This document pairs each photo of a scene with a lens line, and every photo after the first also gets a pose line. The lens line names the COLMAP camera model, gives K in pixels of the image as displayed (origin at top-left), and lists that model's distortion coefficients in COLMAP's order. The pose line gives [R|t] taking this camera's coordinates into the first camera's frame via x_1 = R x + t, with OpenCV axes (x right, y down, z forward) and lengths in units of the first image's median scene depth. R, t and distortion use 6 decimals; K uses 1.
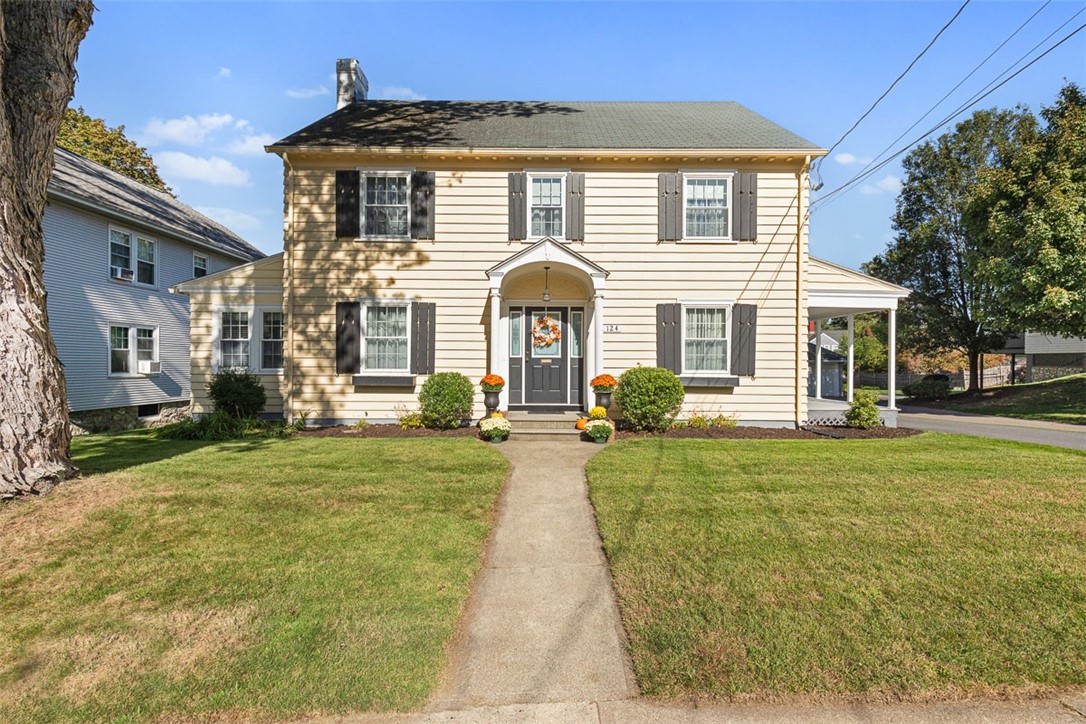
lens RADIAL K [[495.3, 0, 545.9], [0, 495.3, 363.4], [0, 0, 1]] dist [0.000675, -0.000166]
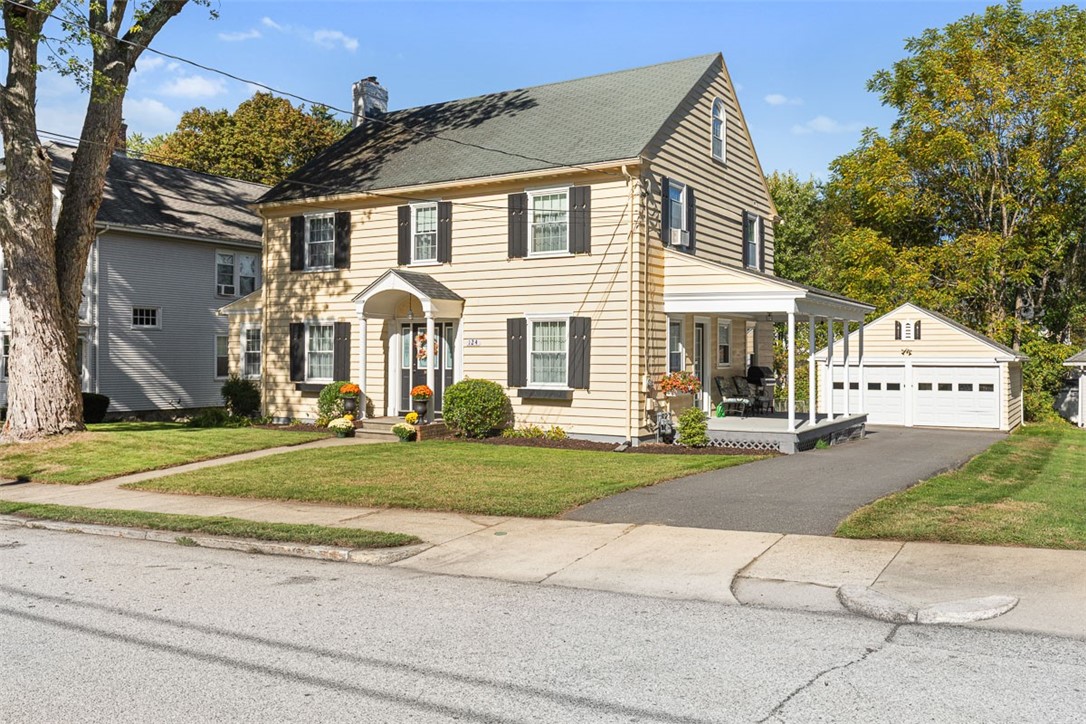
lens RADIAL K [[908.3, 0, 543.0], [0, 908.3, 343.3], [0, 0, 1]] dist [0.004218, 0.002082]
pose [[0.847598, -0.009277, -0.530558, 1.304744], [0.000142, 0.999851, -0.017256, -0.034798], [0.530639, 0.014550, 0.847473, -0.585133]]
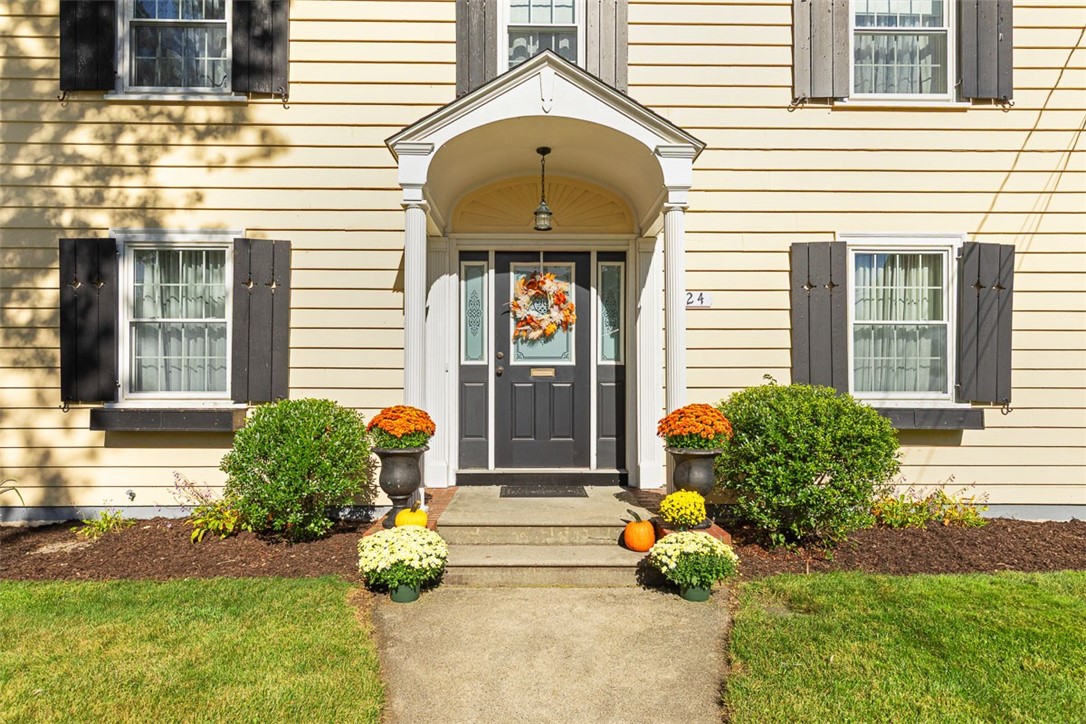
lens RADIAL K [[591.6, 0, 544.3], [0, 591.6, 381.5], [0, 0, 1]] dist [0.000892, -0.000761]
pose [[0.999941, -0.003128, 0.010387, -0.003290], [0.003156, 0.999992, -0.002629, 0.004437], [-0.010378, 0.002662, 0.999943, 0.471432]]
